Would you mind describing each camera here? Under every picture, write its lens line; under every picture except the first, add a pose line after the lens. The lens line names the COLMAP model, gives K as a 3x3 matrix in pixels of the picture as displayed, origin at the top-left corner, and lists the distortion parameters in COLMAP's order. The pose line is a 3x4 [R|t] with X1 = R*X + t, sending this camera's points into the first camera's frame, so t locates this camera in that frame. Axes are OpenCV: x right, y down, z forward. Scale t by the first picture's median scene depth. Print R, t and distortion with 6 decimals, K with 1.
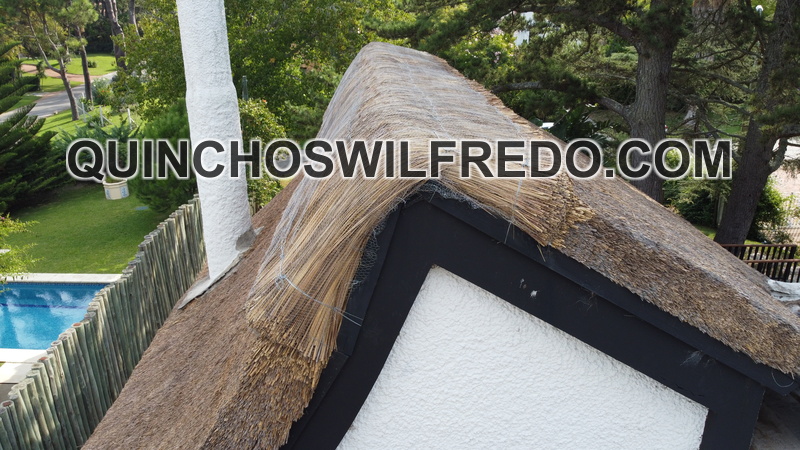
lens RADIAL K [[597.6, 0, 404.3], [0, 597.6, 222.8], [0, 0, 1]] dist [0.059650, -0.157033]
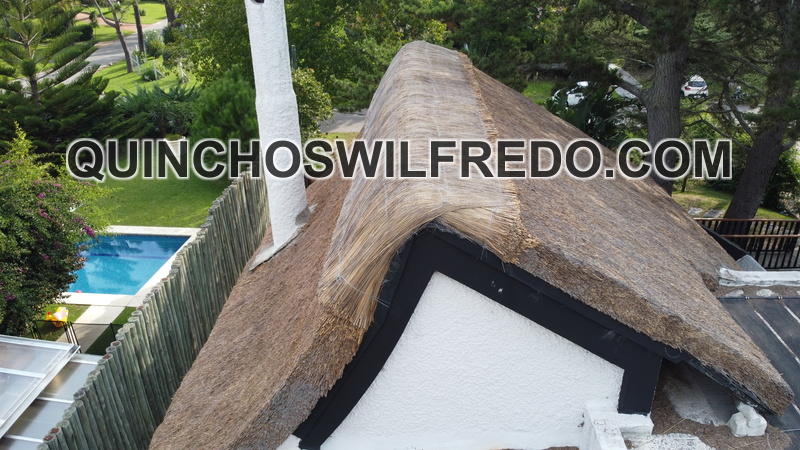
lens RADIAL K [[597.6, 0, 401.9], [0, 597.6, 222.0], [0, 0, 1]] dist [0.059650, -0.157033]
pose [[0.997276, 0.024250, -0.069659, 0.025673], [-0.018142, 0.996041, 0.087021, -0.073887], [0.071493, -0.085521, 0.993768, -0.212347]]
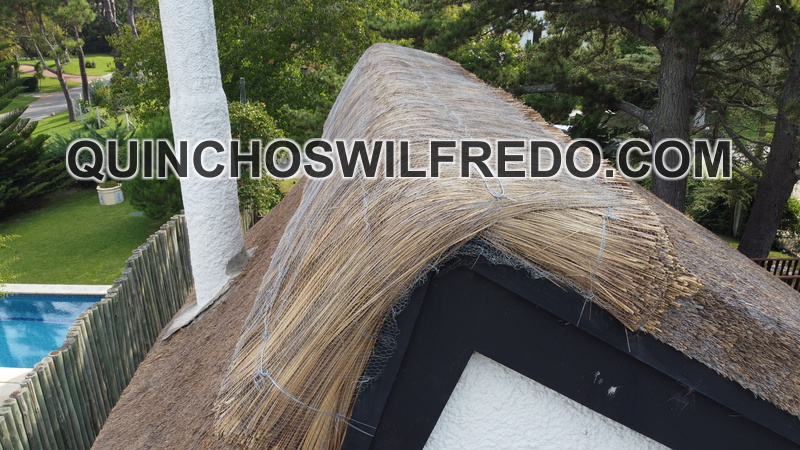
lens RADIAL K [[597.6, 0, 406.1], [0, 597.6, 224.0], [0, 0, 1]] dist [0.059650, -0.157033]
pose [[1.000000, 0.000245, 0.000802, -0.013138], [-0.000247, 0.999999, 0.001287, -0.032745], [-0.000802, -0.001288, 0.999999, 0.106983]]
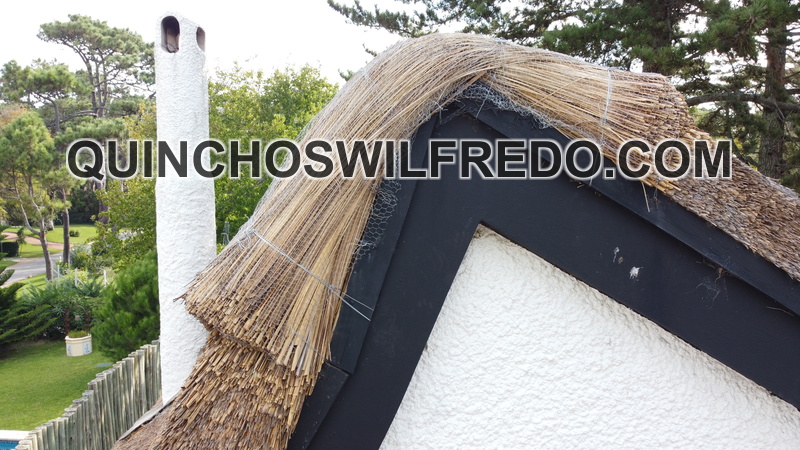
lens RADIAL K [[597.6, 0, 403.0], [0, 597.6, 223.9], [0, 0, 1]] dist [0.059650, -0.157033]
pose [[0.999505, 0.001213, 0.031443, -0.022493], [0.007667, 0.959752, -0.280745, 0.098061], [-0.030518, 0.280847, 0.959267, 0.141652]]
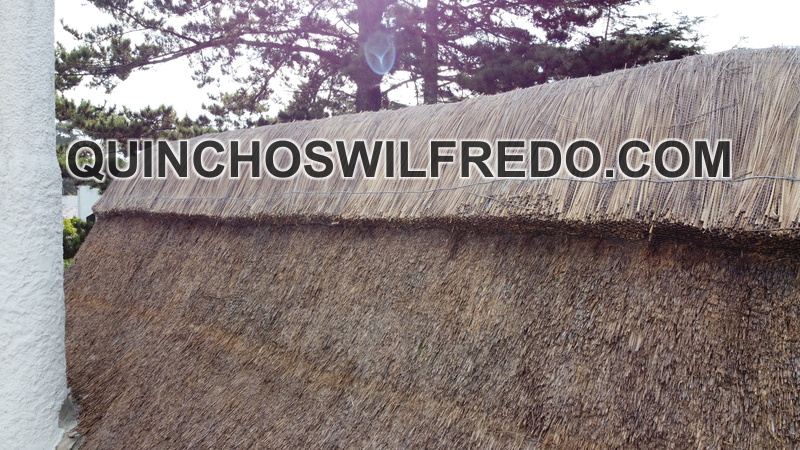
lens RADIAL K [[597.6, 0, 400.3], [0, 597.6, 223.3], [0, 0, 1]] dist [0.059650, -0.157033]
pose [[0.740557, -0.018559, 0.671737, -0.433153], [0.230354, 0.946064, -0.227815, 0.067737], [-0.631279, 0.323447, 0.704889, 0.324056]]
